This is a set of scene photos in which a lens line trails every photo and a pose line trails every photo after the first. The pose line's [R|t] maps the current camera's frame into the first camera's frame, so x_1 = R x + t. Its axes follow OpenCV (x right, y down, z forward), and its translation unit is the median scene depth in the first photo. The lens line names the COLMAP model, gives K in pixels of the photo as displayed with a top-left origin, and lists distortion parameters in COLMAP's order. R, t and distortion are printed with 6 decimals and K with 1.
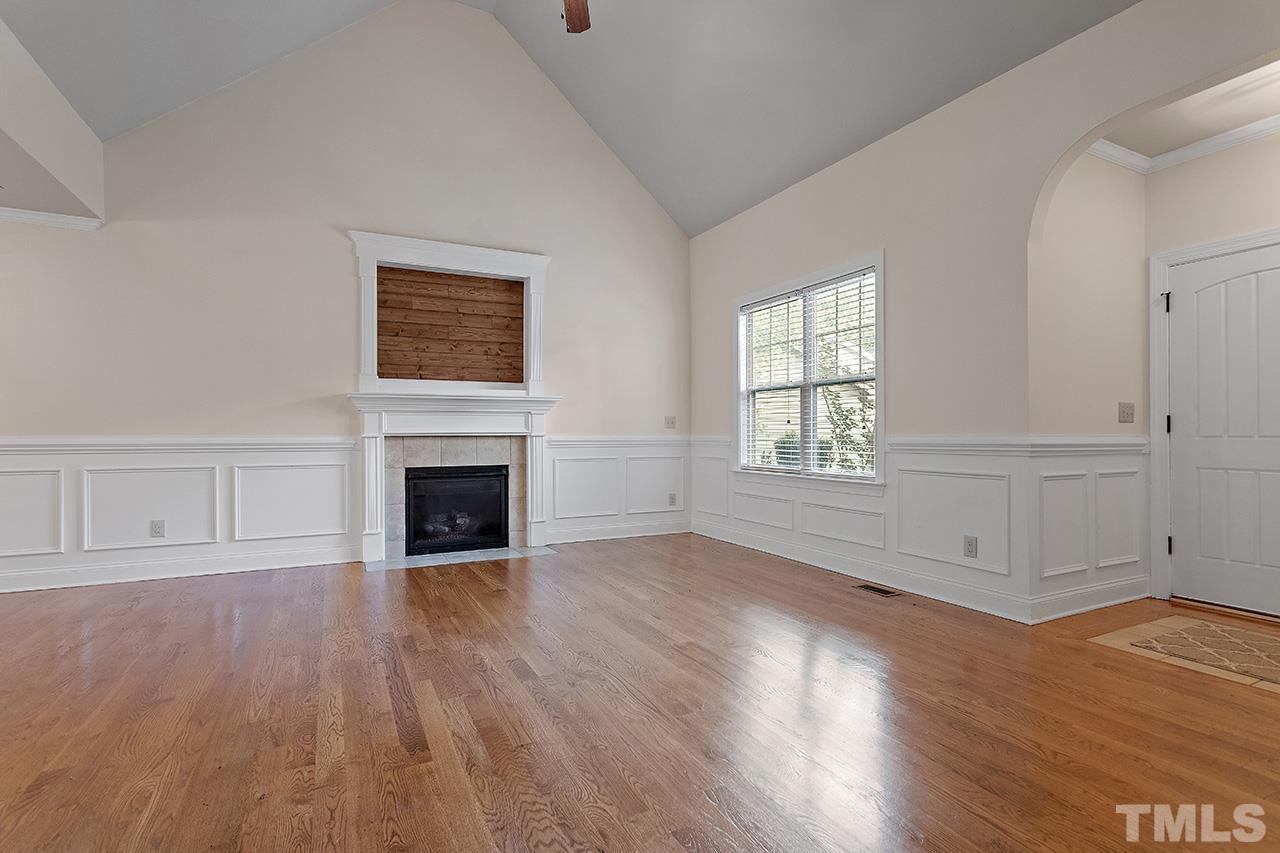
lens RADIAL K [[611.1, 0, 639.6], [0, 611.1, 432.5], [0, 0, 1]] dist [0.000478, 0.000158]
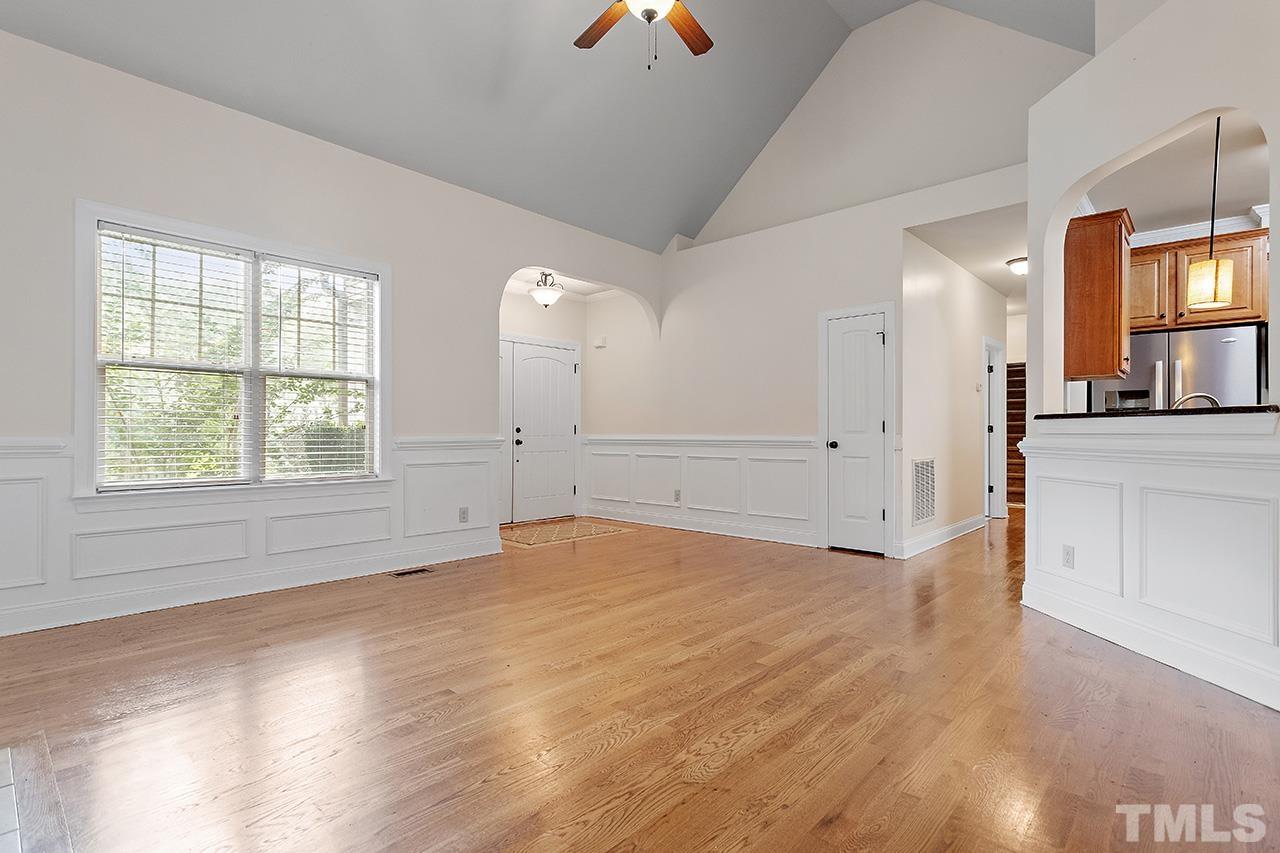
lens RADIAL K [[615.7, 0, 643.6], [0, 615.7, 428.6], [0, 0, 1]] dist [-0.002546, 0.000338]
pose [[-0.355619, 0.009162, 0.934586, -0.627364], [-0.003585, 0.999931, -0.011167, 0.003086], [-0.934624, -0.007322, -0.355562, 0.765308]]
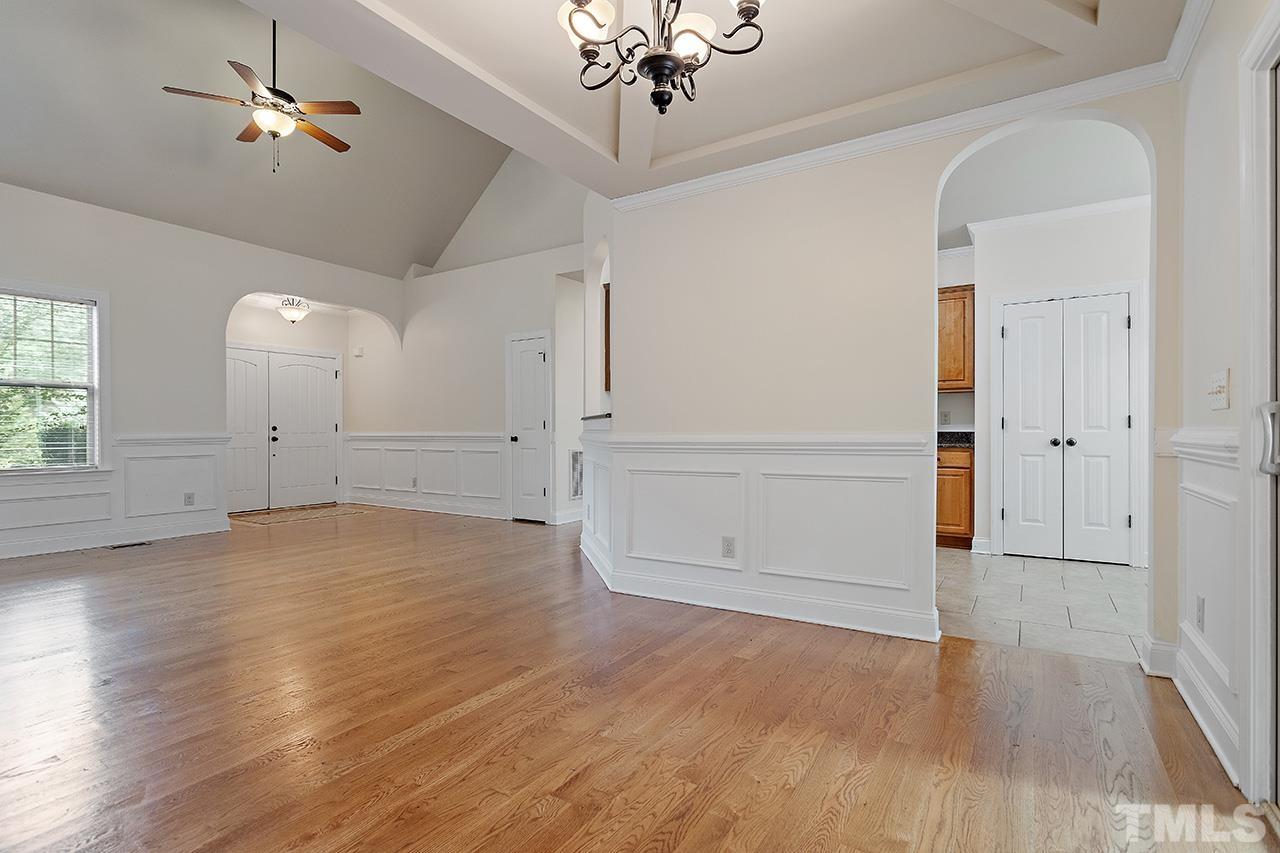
lens RADIAL K [[613.4, 0, 632.7], [0, 613.4, 428.7], [0, 0, 1]] dist [-0.000309, 0.000462]
pose [[-0.503881, 0.005084, 0.863758, -1.049292], [0.001794, 0.999987, -0.004840, 0.002168], [-0.863771, -0.000889, -0.503883, 0.545766]]
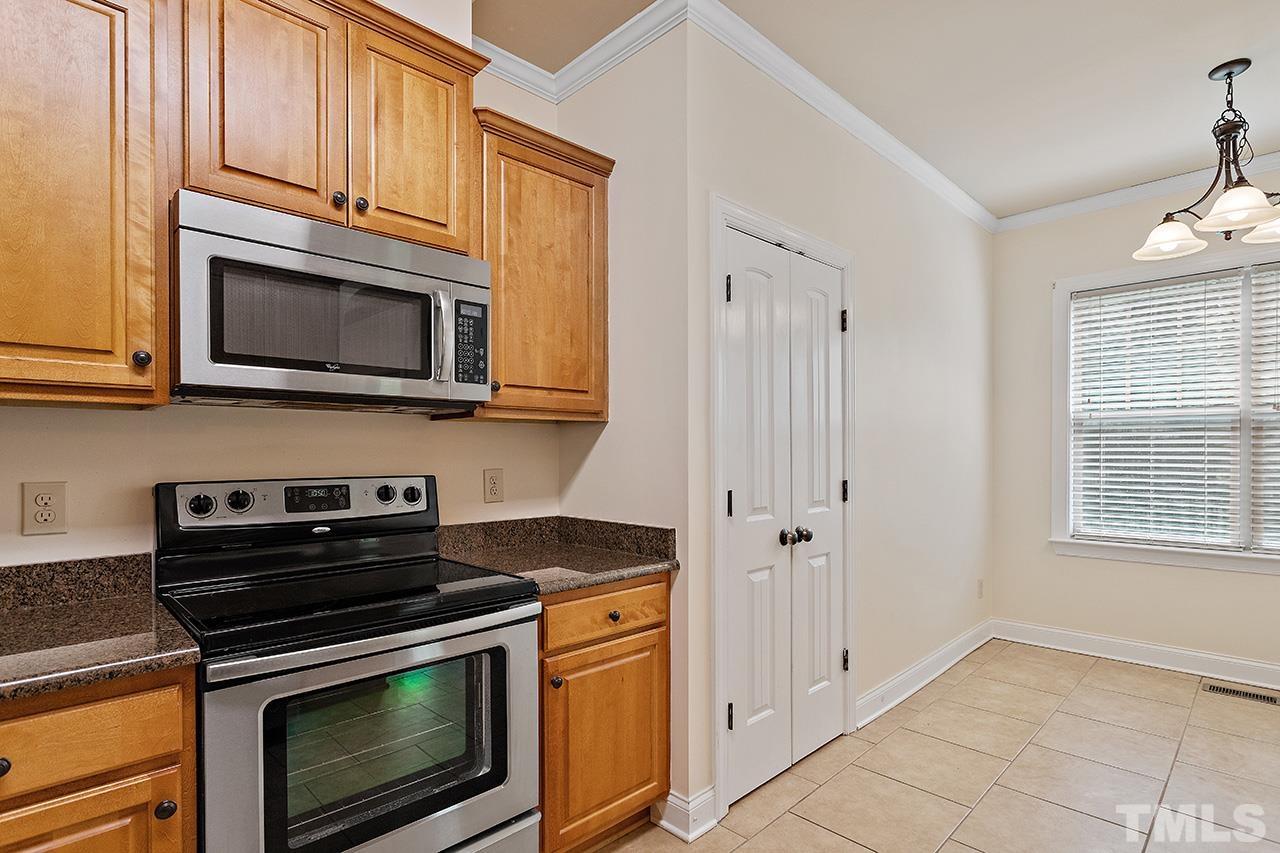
lens RADIAL K [[632.1, 0, 645.2], [0, 632.1, 457.2], [0, 0, 1]] dist [-0.012987, 0.000015]
pose [[-0.951460, 0.011086, -0.307572, -0.346625], [0.008171, 0.999909, 0.010763, -0.045097], [0.307664, 0.007727, -0.951464, -0.042850]]
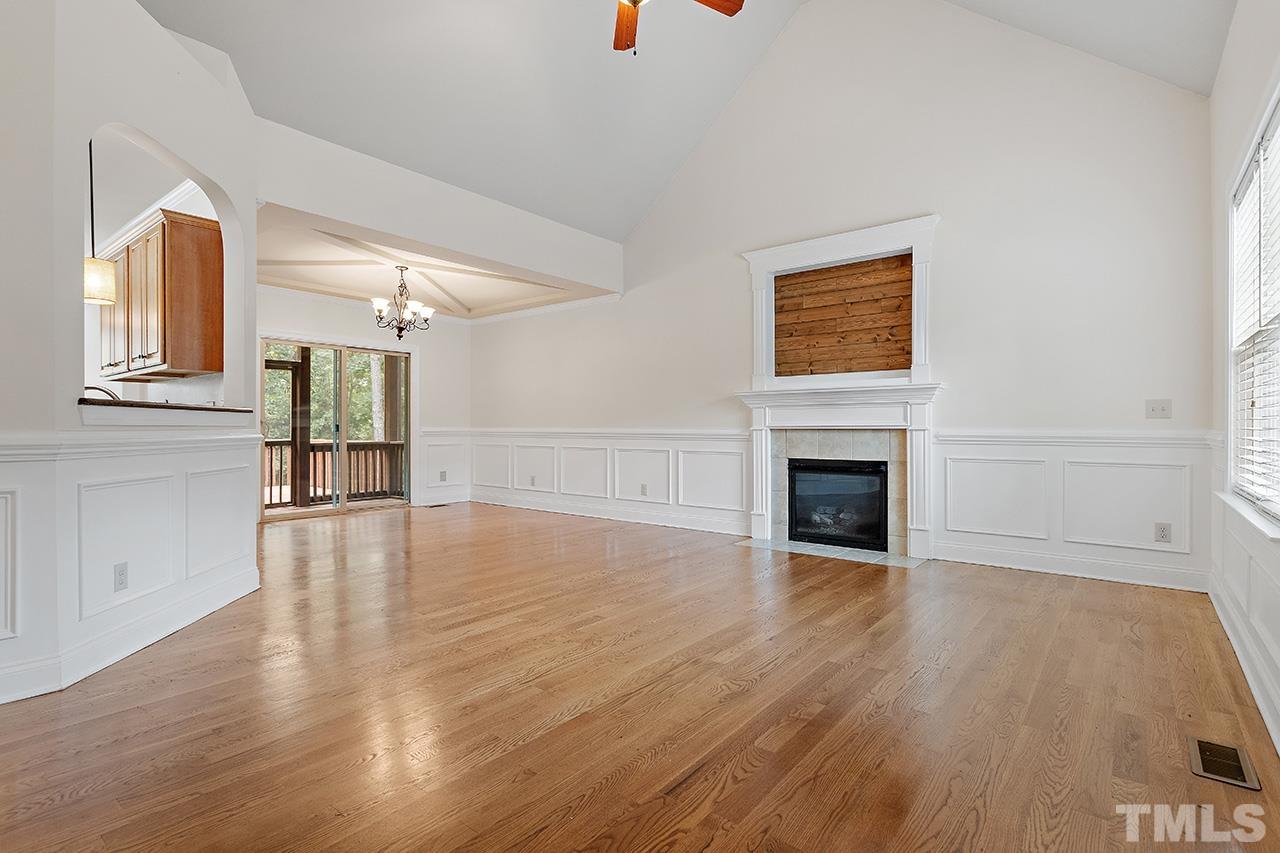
lens RADIAL K [[615.7, 0, 643.6], [0, 615.7, 428.6], [0, 0, 1]] dist [-0.002546, 0.000338]
pose [[0.416283, 0.003546, -0.909228, 0.481774], [0.000127, 0.999992, 0.003958, 0.000902], [0.909235, -0.001763, 0.416279, 0.305653]]
